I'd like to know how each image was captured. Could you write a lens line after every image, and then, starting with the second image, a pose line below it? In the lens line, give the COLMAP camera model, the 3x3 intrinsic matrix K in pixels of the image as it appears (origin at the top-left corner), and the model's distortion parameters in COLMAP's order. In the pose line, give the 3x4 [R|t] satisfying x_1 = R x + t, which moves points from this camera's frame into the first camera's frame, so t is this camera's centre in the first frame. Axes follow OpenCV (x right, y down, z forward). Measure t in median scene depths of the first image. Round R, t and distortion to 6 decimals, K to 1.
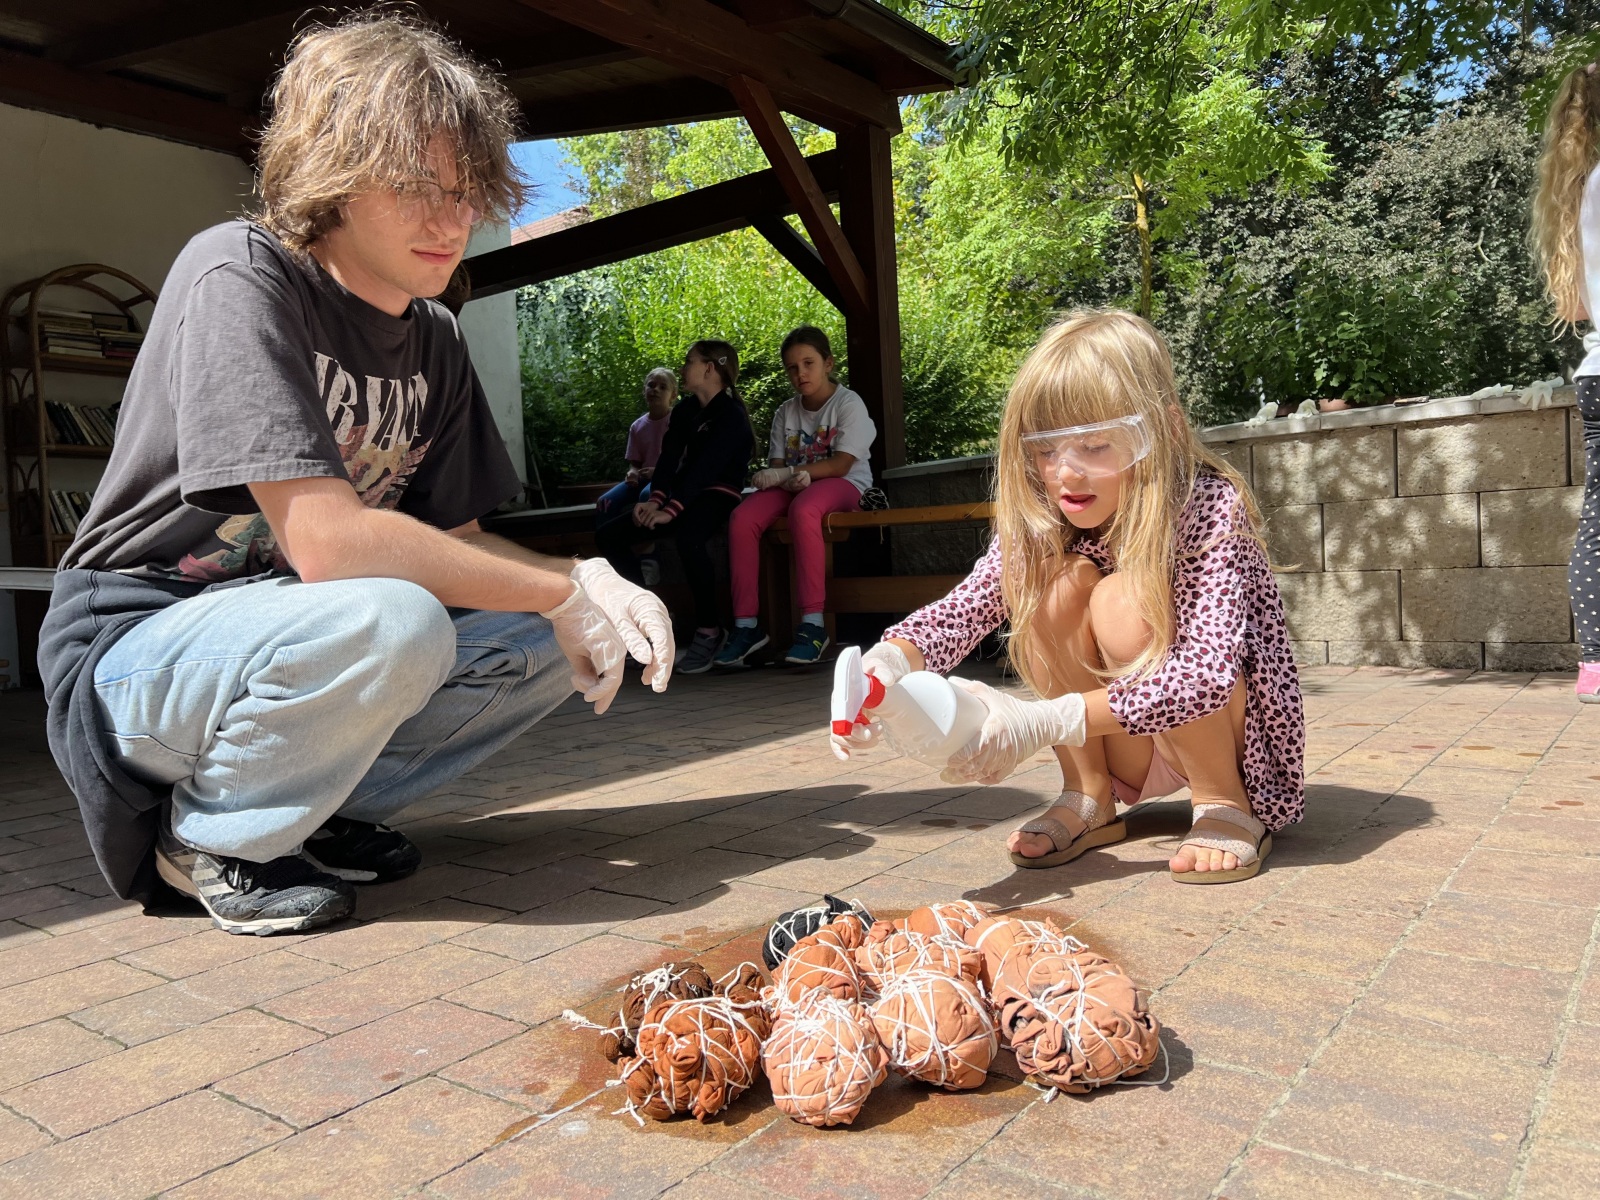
lens RADIAL K [[1217.5, 0, 800.0], [0, 1217.5, 600.0], [0, 0, 1]] dist [0.029052, -0.002286]
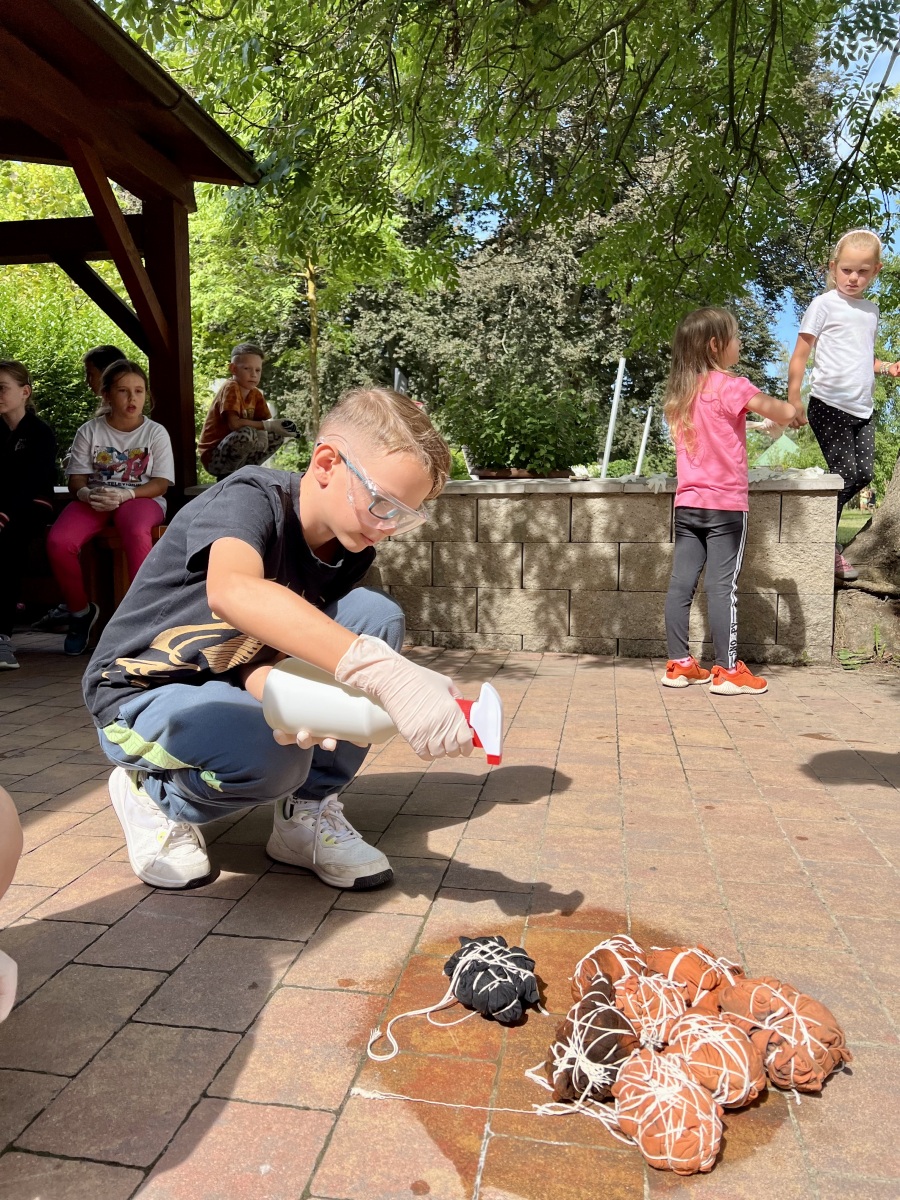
lens RADIAL K [[913.1, 0, 450.0], [0, 913.1, 600.0], [0, 0, 1]] dist [0.029052, -0.002286]
pose [[0.887069, 0.010588, 0.461515, -0.091852], [-0.030729, 0.998874, 0.036148, -0.027007], [-0.460613, -0.046247, 0.886396, 0.039787]]
